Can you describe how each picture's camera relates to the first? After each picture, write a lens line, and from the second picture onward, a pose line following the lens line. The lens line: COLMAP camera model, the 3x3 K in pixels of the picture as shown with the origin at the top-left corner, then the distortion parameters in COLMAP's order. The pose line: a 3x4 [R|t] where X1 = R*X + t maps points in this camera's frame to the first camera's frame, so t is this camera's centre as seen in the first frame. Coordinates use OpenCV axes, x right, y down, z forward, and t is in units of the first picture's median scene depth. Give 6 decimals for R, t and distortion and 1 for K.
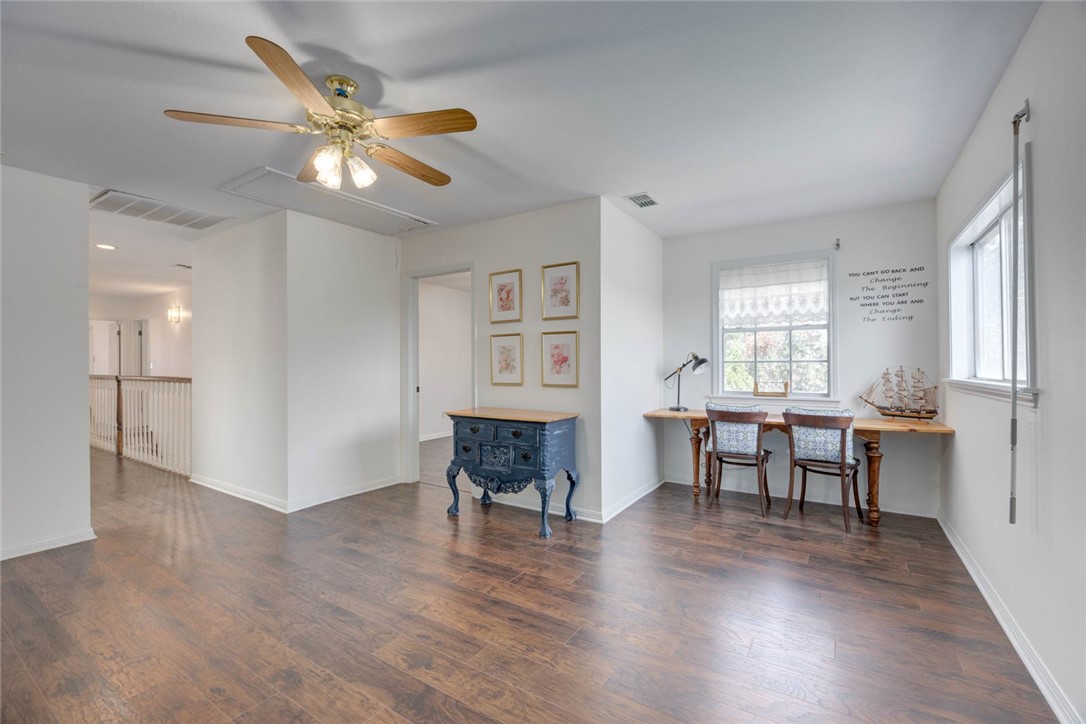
lens RADIAL K [[457.5, 0, 550.5], [0, 457.5, 361.8], [0, 0, 1]] dist [-0.013342, 0.000547]
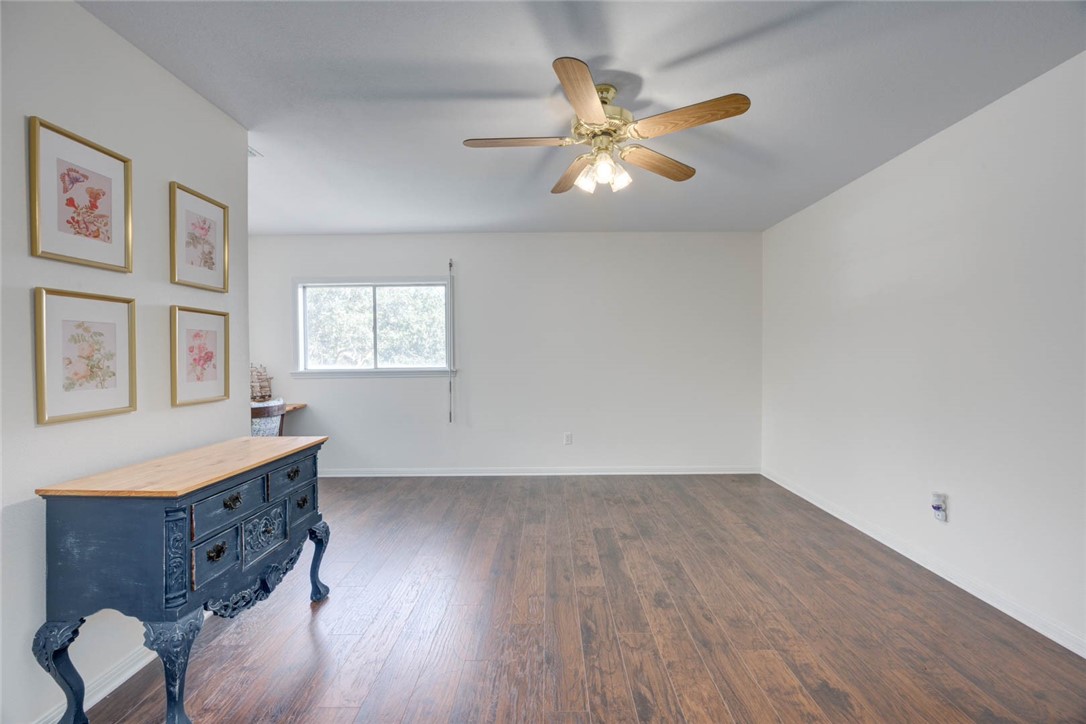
lens RADIAL K [[457.5, 0, 548.8], [0, 457.5, 362.7], [0, 0, 1]] dist [-0.013342, 0.000547]
pose [[-0.534965, -0.004899, 0.844860, -0.746110], [0.003680, 0.999960, 0.008128, 0.000291], [-0.844866, 0.007457, -0.534926, 0.973362]]
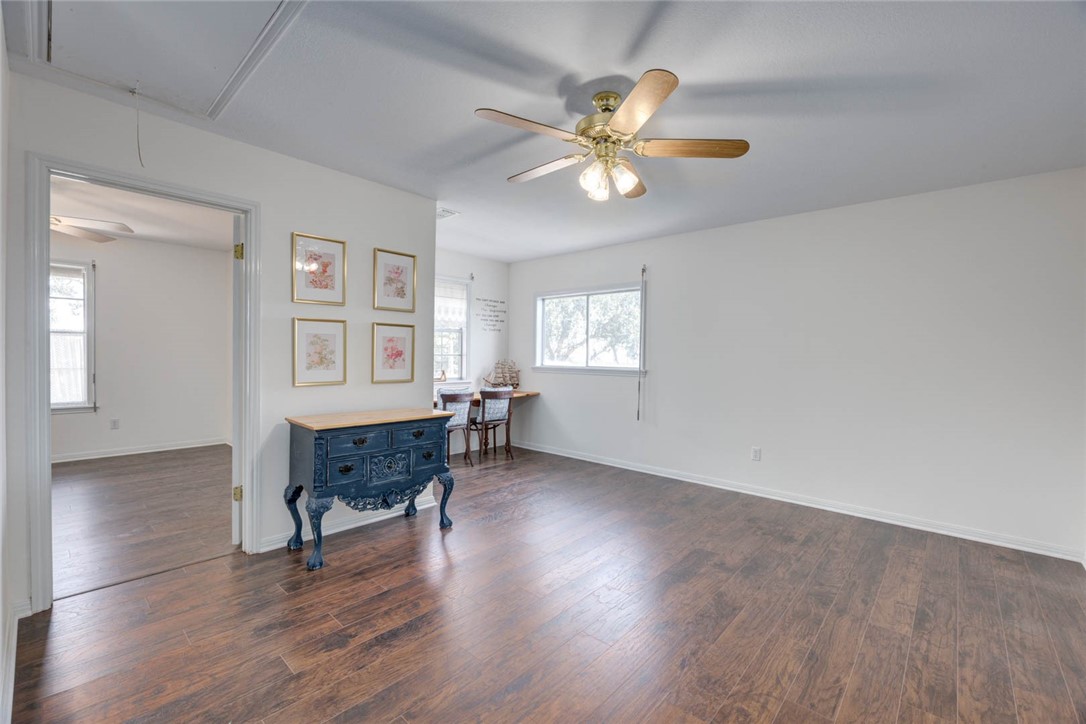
lens RADIAL K [[457.5, 0, 549.6], [0, 457.5, 363.1], [0, 0, 1]] dist [-0.013342, 0.000547]
pose [[0.163433, -0.013212, 0.986466, -0.892051], [-0.023286, 0.999580, 0.017246, -0.008974], [-0.986280, -0.025789, 0.163057, 0.550608]]
